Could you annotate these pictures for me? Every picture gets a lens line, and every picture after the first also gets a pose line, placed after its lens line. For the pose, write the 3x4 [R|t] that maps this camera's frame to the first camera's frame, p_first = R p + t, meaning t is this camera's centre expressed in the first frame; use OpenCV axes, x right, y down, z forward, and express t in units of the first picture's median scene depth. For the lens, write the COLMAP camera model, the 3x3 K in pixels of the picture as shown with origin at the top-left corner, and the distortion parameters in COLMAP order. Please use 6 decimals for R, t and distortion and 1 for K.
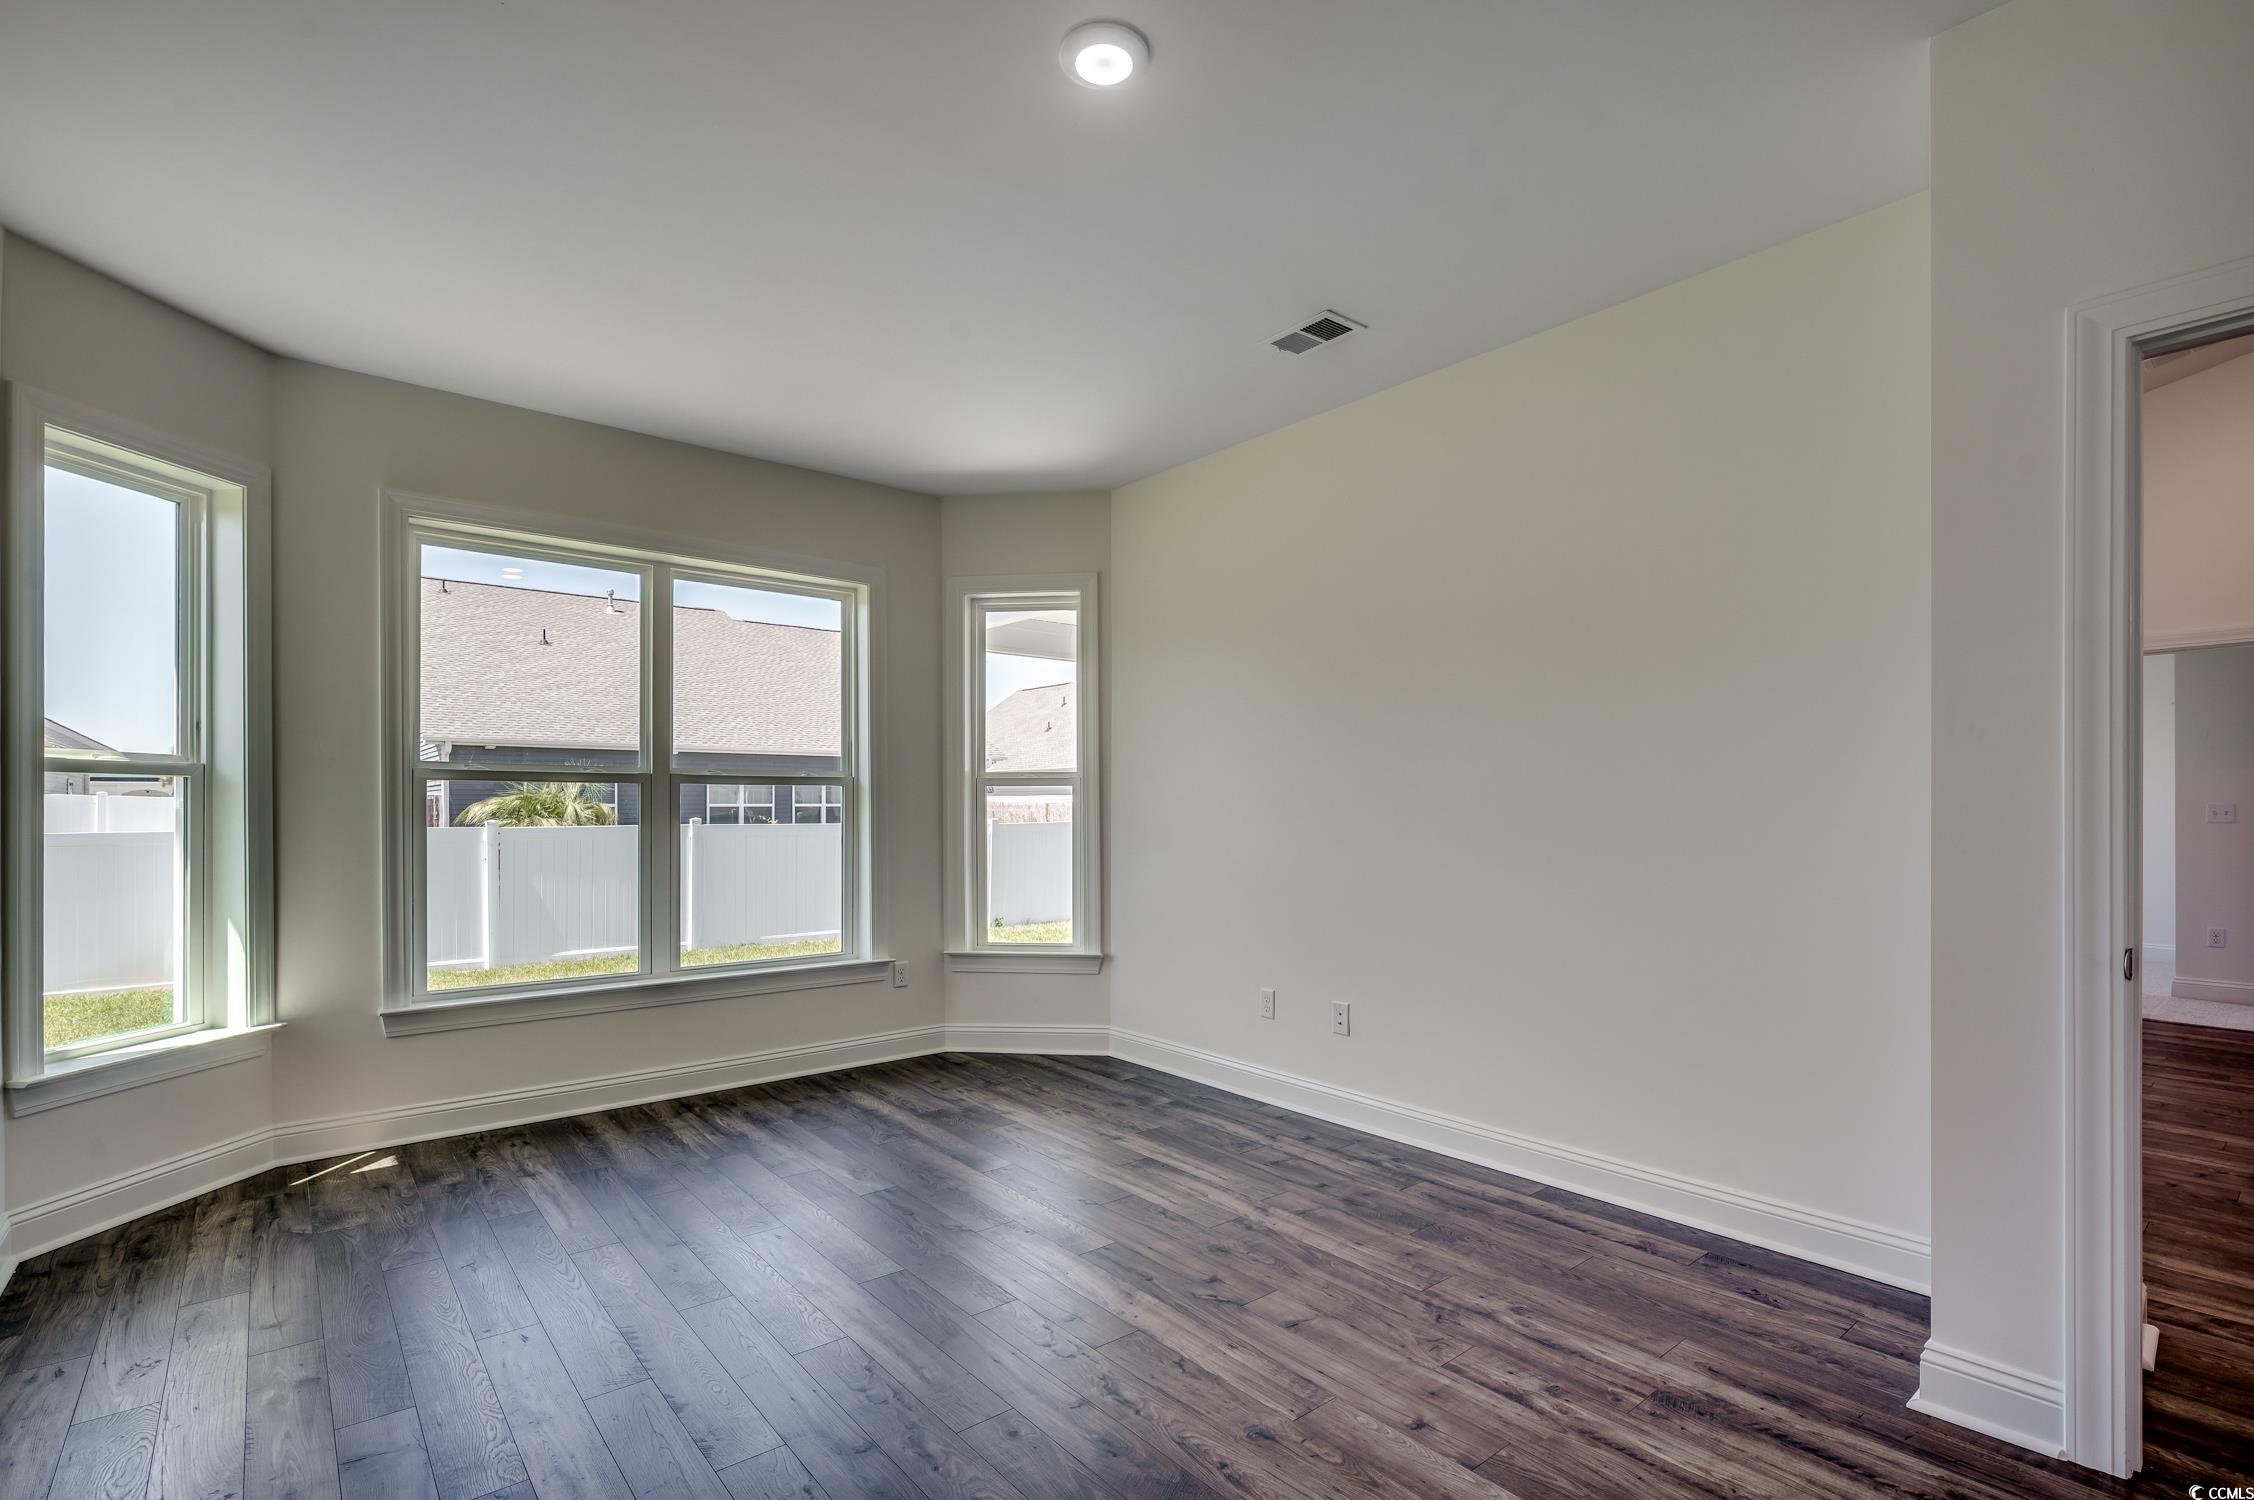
lens RADIAL K [[1045.5, 0, 1128.5], [0, 1045.5, 797.1], [0, 0, 1]] dist [0.000686, -0.000310]
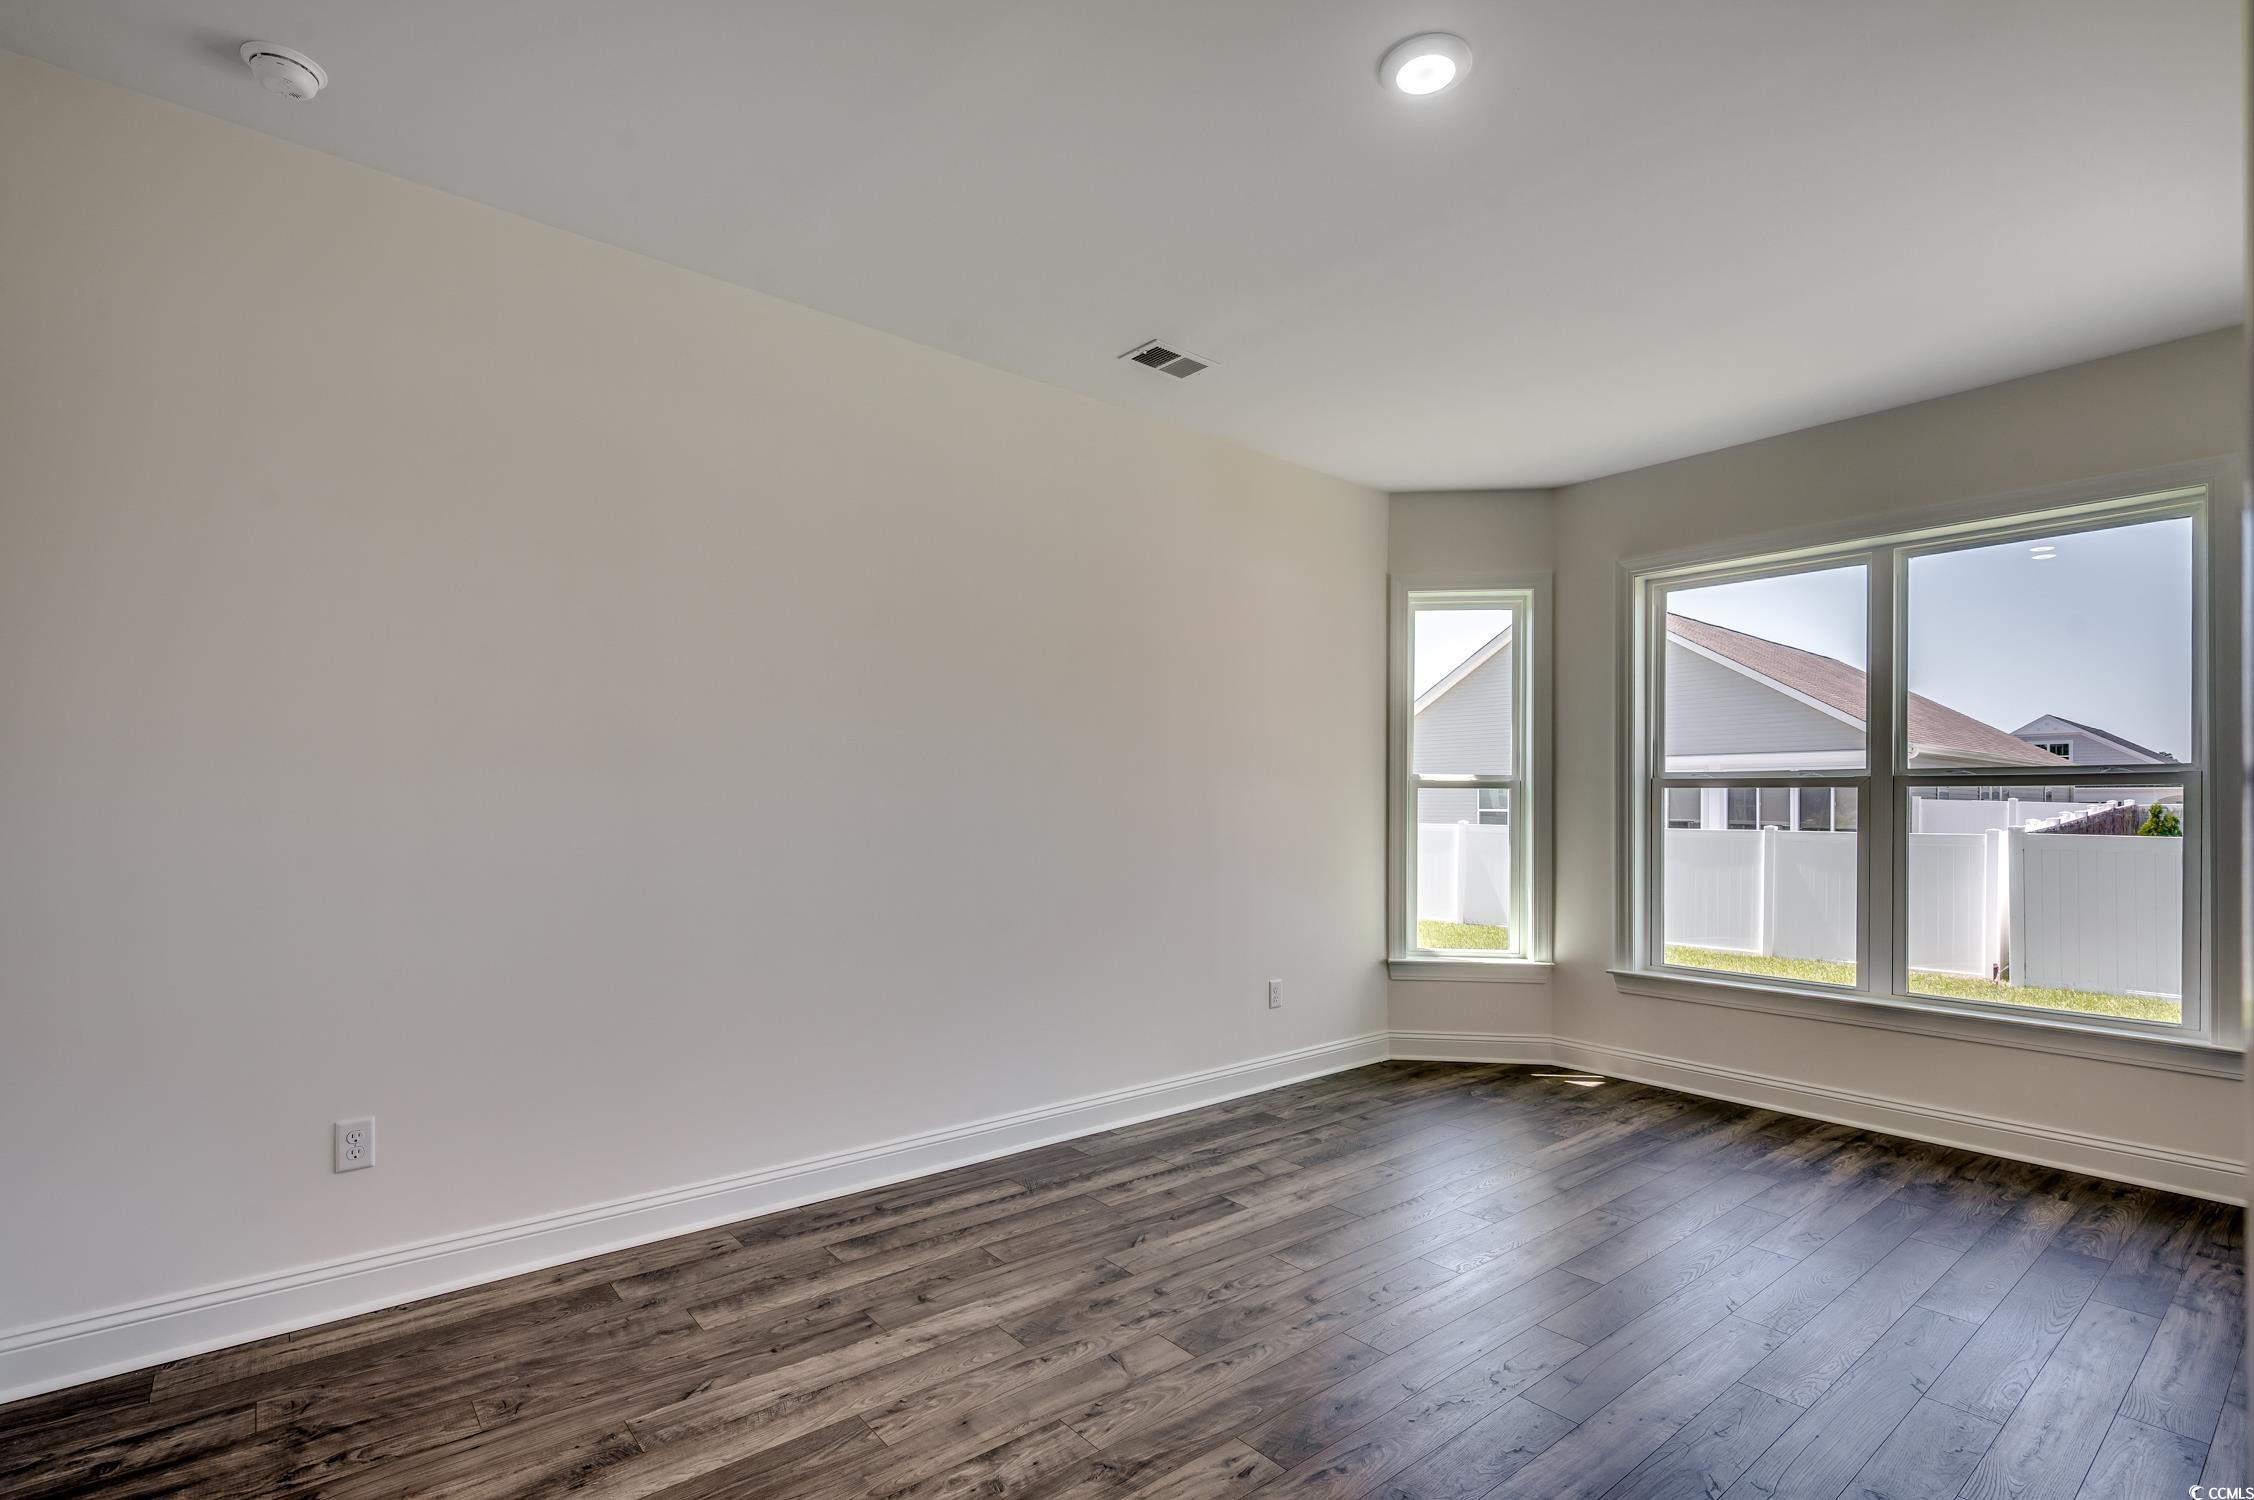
lens RADIAL K [[1045.5, 0, 1128.5], [0, 1045.5, 797.1], [0, 0, 1]] dist [0.000686, -0.000310]
pose [[-0.014029, -0.009206, -0.999859, 0.568386], [0.004464, 0.999947, -0.009270, 0.002599], [0.999892, -0.004594, -0.013987, 0.422314]]
